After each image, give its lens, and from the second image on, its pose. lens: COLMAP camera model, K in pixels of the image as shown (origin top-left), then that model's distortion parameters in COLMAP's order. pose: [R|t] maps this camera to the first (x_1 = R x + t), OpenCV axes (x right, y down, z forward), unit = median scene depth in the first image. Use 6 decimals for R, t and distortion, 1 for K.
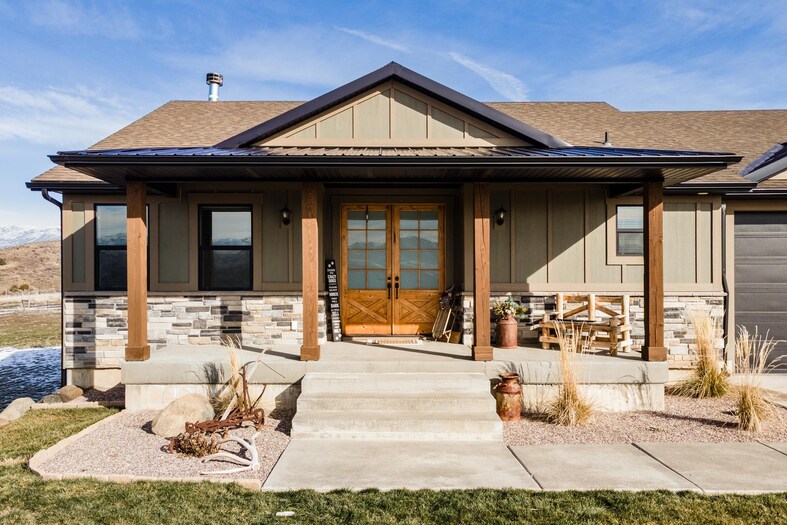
lens RADIAL K [[621.4, 0, 389.7], [0, 621.4, 278.8], [0, 0, 1]] dist [0.047786, -0.005603]
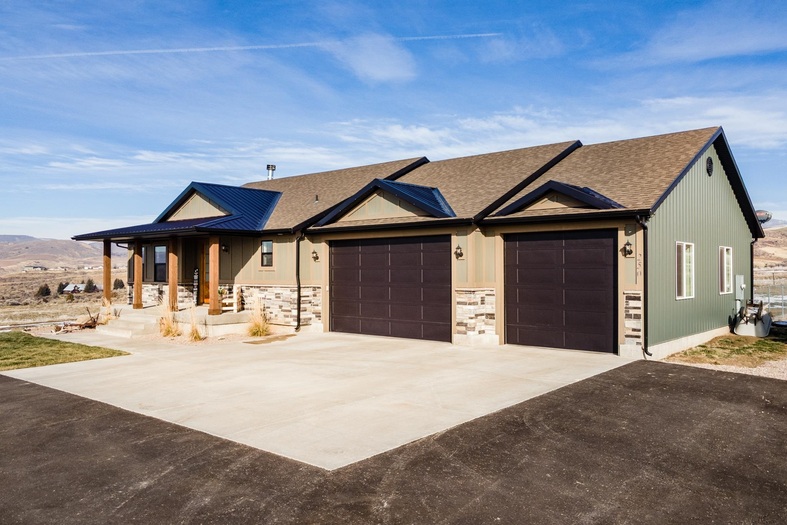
lens RADIAL K [[621.4, 0, 389.7], [0, 621.4, 278.8], [0, 0, 1]] dist [0.047786, -0.005603]
pose [[0.739304, 0.008363, -0.673319, 2.019822], [-0.000779, 0.999933, 0.011565, -0.021244], [0.673371, -0.008025, 0.739261, -0.196968]]
